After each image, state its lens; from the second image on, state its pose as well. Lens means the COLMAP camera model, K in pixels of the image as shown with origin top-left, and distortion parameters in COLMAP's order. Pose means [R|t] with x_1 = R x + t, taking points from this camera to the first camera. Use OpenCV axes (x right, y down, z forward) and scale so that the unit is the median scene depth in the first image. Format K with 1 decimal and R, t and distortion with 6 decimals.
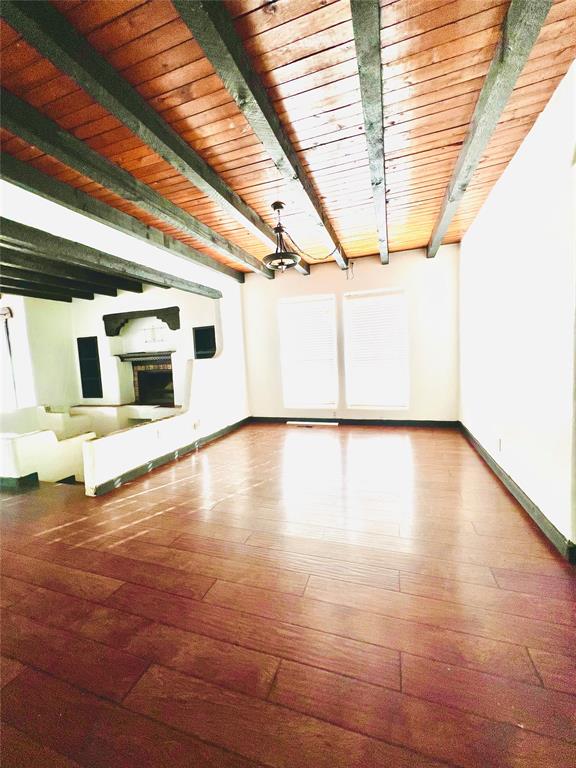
lens RADIAL K [[307.2, 0, 291.4], [0, 307.2, 382.2], [0, 0, 1]] dist [-0.000165, -0.001115]
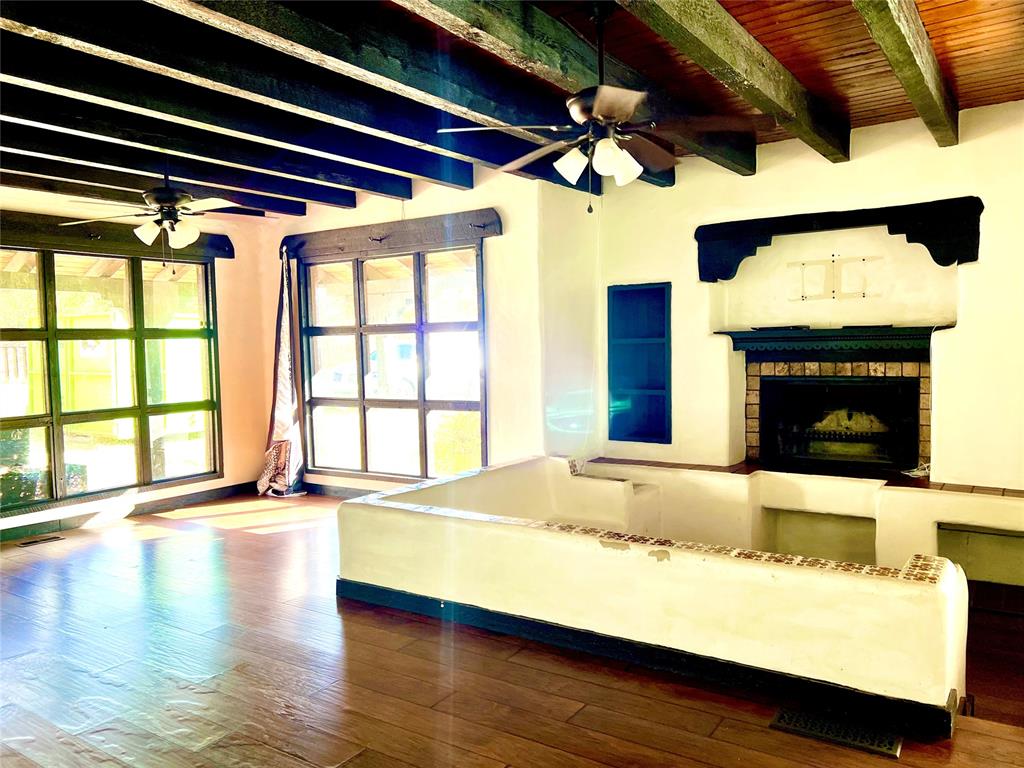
lens RADIAL K [[767.7, 0, 514.5], [0, 767.7, 379.7], [0, 0, 1]] dist [0.035628, -0.020545]
pose [[0.961995, 0.045771, -0.269203, -0.559013], [-0.054213, 0.998241, -0.024005, 0.005208], [0.267631, 0.037687, 0.962784, 0.037467]]
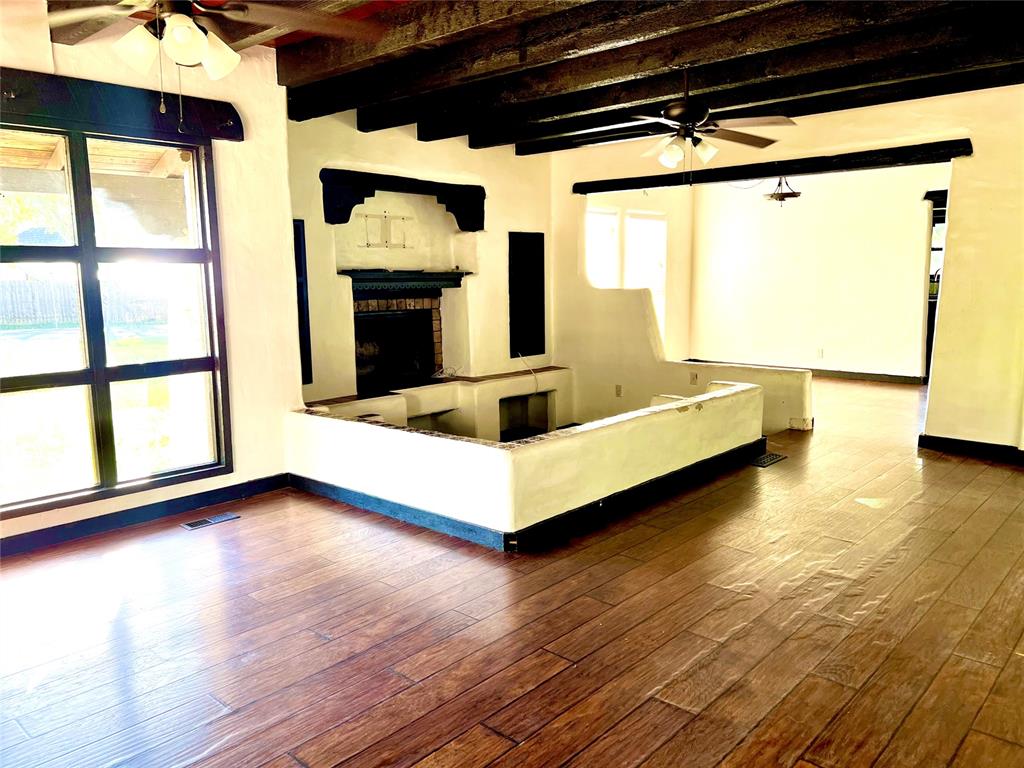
lens RADIAL K [[767.7, 0, 510.9], [0, 767.7, 399.9], [0, 0, 1]] dist [0.035628, -0.020545]
pose [[0.407500, -0.098363, 0.907892, -1.411706], [0.068620, 0.994670, 0.076965, 0.015067], [-0.910624, 0.030936, 0.412077, 0.385364]]
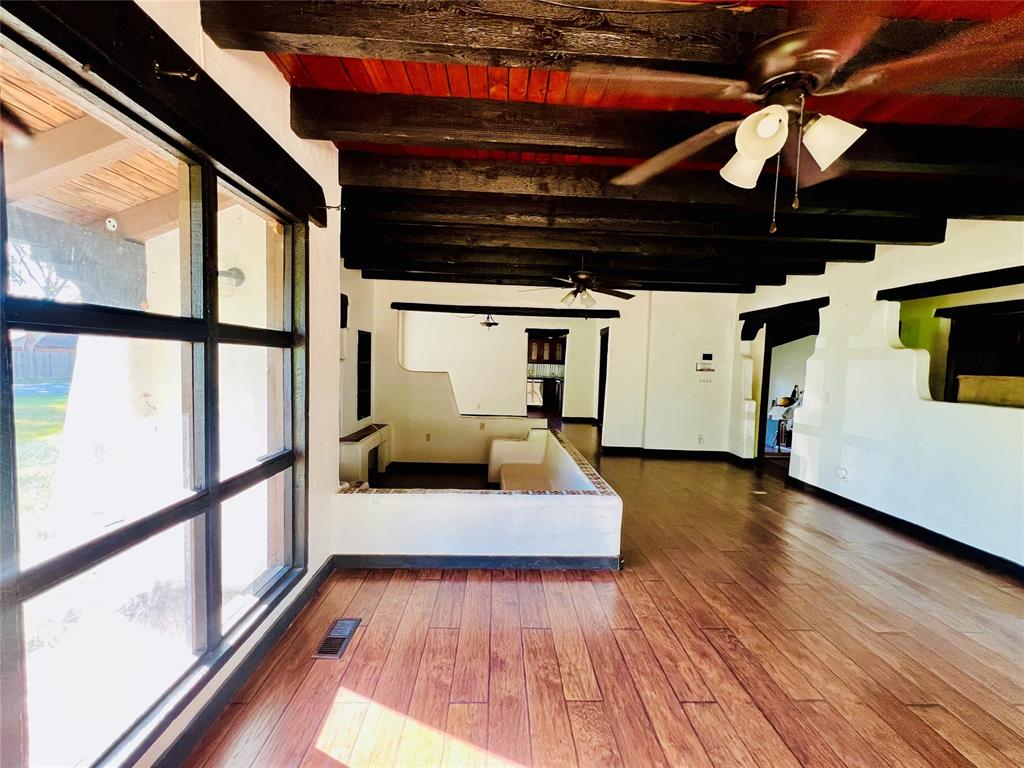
lens RADIAL K [[415.0, 0, 513.2], [0, 415.0, 392.4], [0, 0, 1]] dist [-0.003781, 0.000106]
pose [[-0.348449, -0.022267, 0.937063, -1.252552], [0.072615, 0.996072, 0.050671, -0.044060], [-0.934511, 0.085701, -0.345463, 0.896698]]
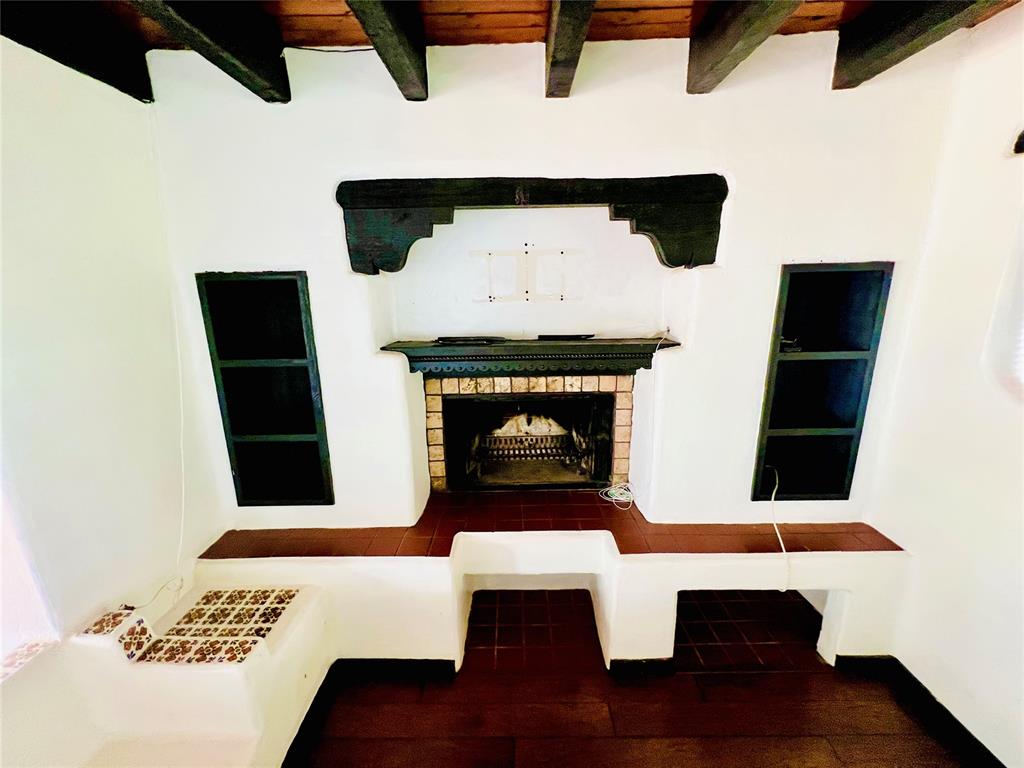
lens RADIAL K [[409.6, 0, 512.6], [0, 409.6, 385.9], [0, 0, 1]] dist [-0.000165, -0.001115]
pose [[0.950192, -0.037468, 0.309405, -0.582595], [-0.005848, 0.990429, 0.137898, -0.104970], [-0.311611, -0.132839, 0.940879, 0.635140]]
